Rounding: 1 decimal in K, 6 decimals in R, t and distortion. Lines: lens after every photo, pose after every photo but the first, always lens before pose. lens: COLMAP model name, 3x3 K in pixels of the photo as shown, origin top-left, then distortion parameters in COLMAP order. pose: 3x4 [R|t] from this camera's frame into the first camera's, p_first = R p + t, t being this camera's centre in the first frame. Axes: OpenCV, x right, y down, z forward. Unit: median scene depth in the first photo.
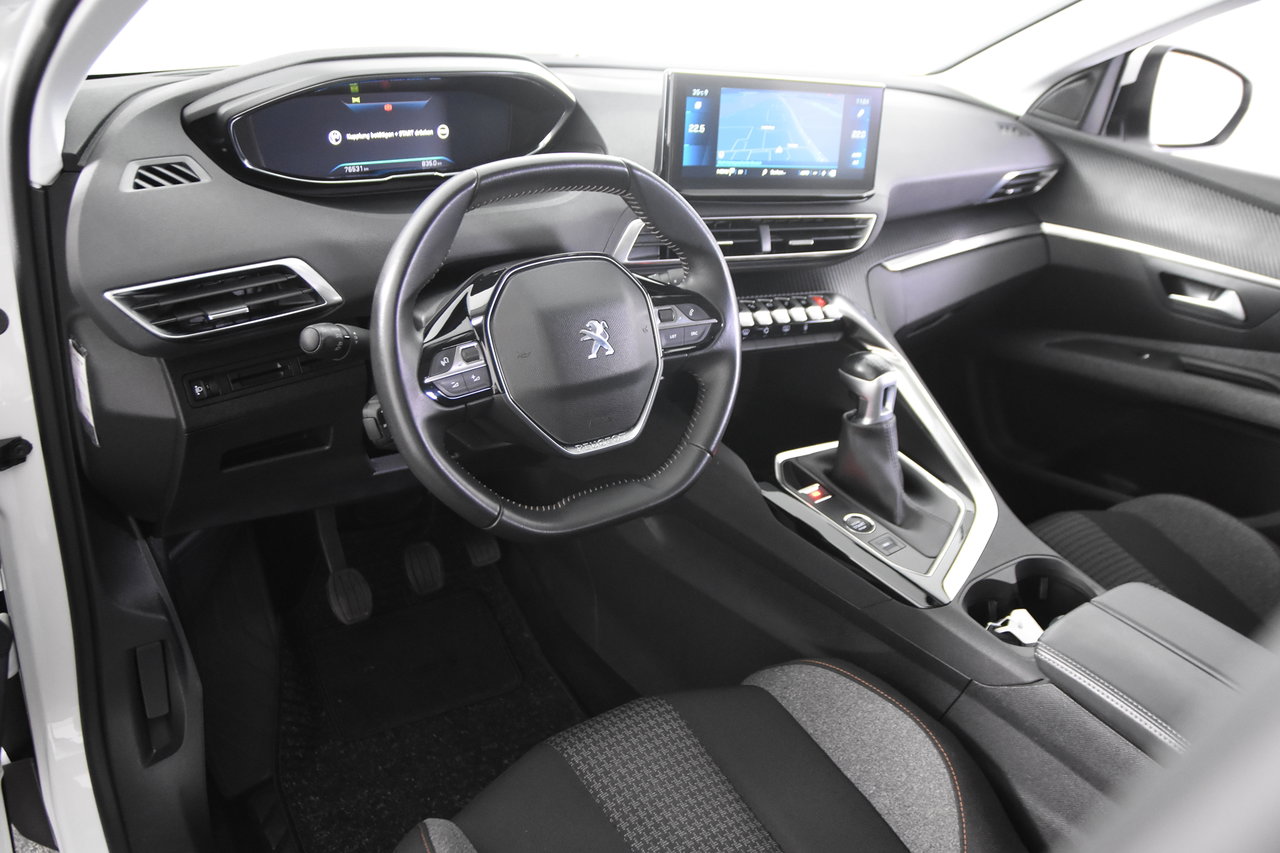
lens RADIAL K [[1023.2, 0, 647.0], [0, 1023.2, 428.5], [0, 0, 1]] dist [-0.094577, -0.003692]
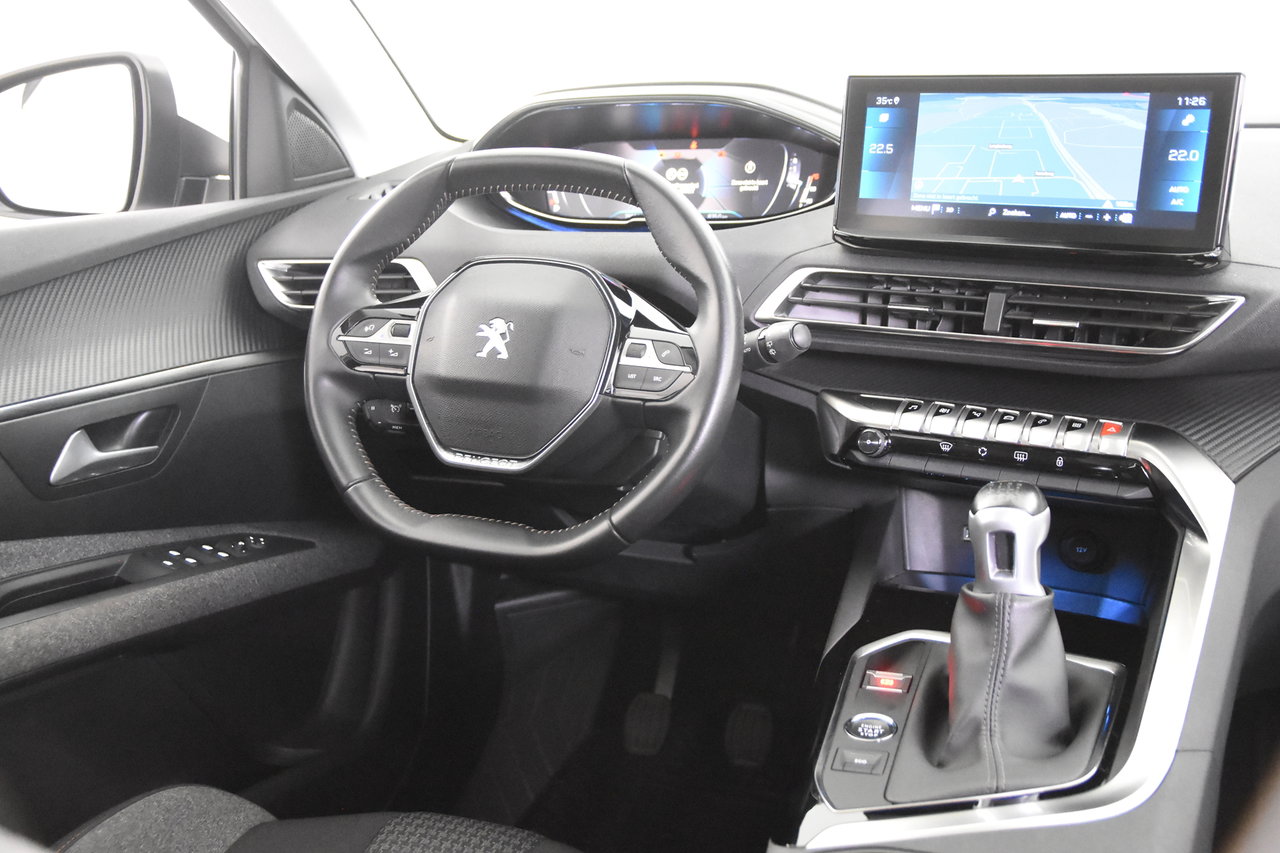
lens RADIAL K [[1286.7, 0, 635.3], [0, 1286.7, 425.2], [0, 0, 1]] dist [-0.013652, 0.000000]
pose [[0.508410, 0.104064, -0.854804, 0.741375], [-0.313031, 0.947094, -0.070881, 0.017513], [0.802204, 0.303617, 0.514088, 0.411761]]
